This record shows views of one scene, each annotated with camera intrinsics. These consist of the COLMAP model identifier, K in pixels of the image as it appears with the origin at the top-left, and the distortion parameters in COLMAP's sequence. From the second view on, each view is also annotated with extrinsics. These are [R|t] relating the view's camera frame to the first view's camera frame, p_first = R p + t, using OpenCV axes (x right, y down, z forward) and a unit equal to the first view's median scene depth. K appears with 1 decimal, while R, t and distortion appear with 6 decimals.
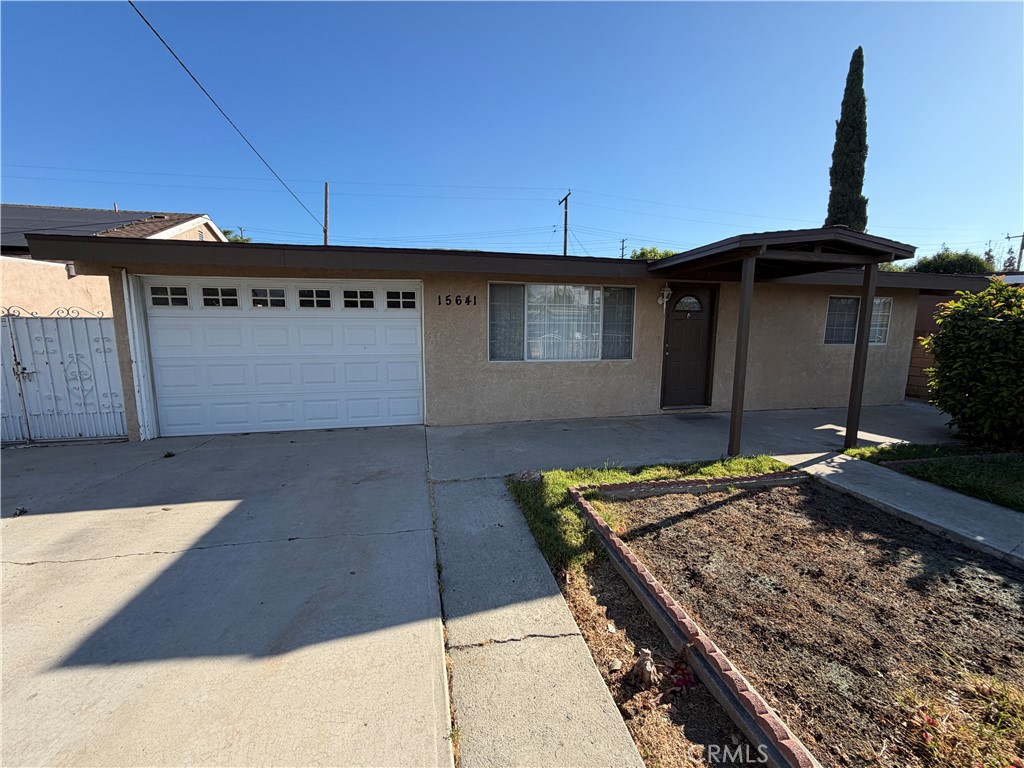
lens RADIAL K [[407.4, 0, 507.1], [0, 407.4, 385.4], [0, 0, 1]] dist [-0.000767, -0.000033]
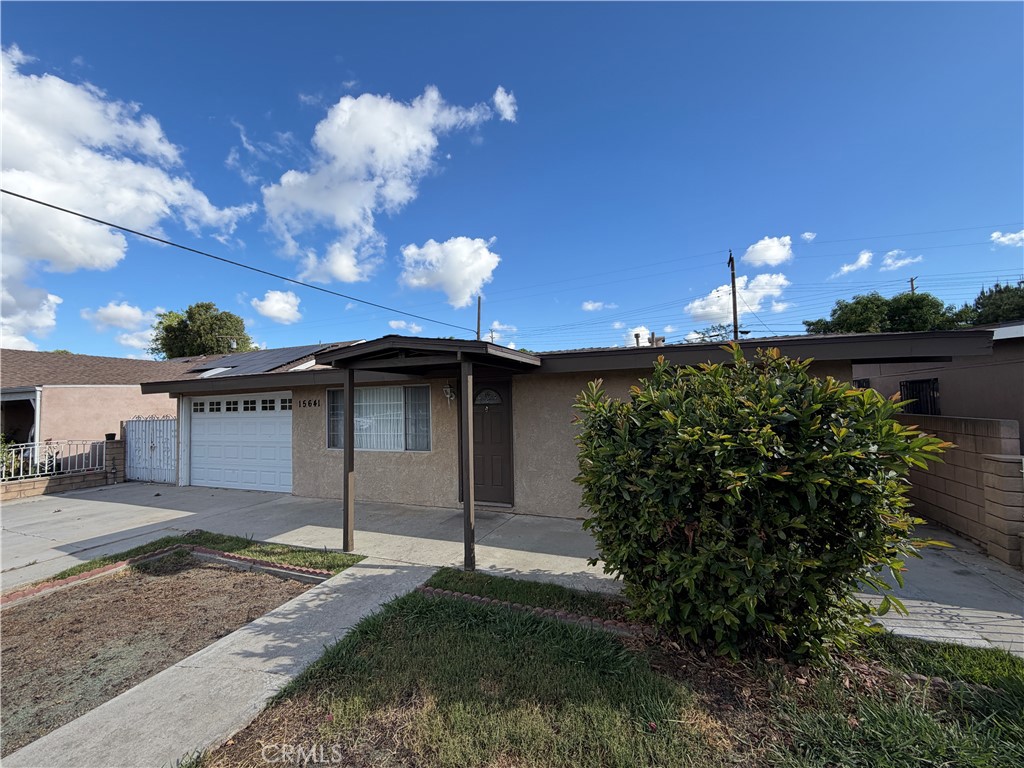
lens RADIAL K [[407.4, 0, 508.6], [0, 407.4, 382.9], [0, 0, 1]] dist [-0.000767, -0.000033]
pose [[0.824178, -0.053133, -0.563833, 1.085661], [-0.052874, 0.984021, -0.170019, -0.069523], [0.563857, 0.169938, 0.808199, 0.223551]]
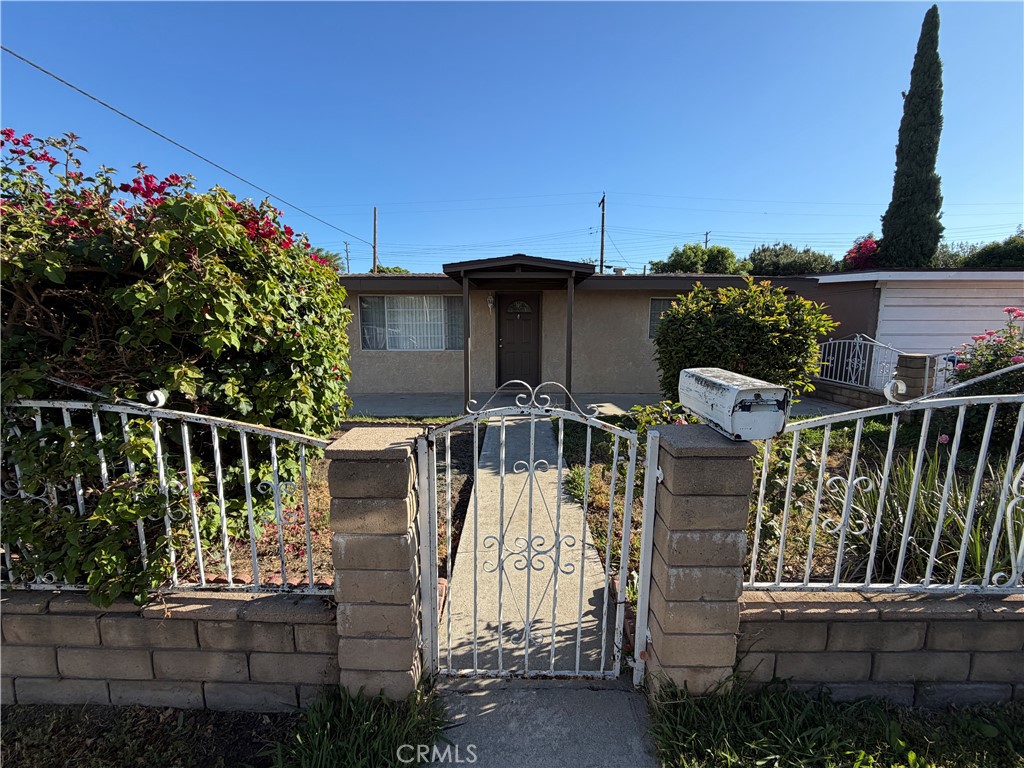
lens RADIAL K [[407.4, 0, 508.5], [0, 407.4, 385.8], [0, 0, 1]] dist [-0.000767, -0.000033]
pose [[0.973877, 0.025546, -0.225633, 0.731679], [-0.024950, 0.999674, 0.005490, 0.042552], [0.225699, 0.000283, 0.974197, -0.266362]]
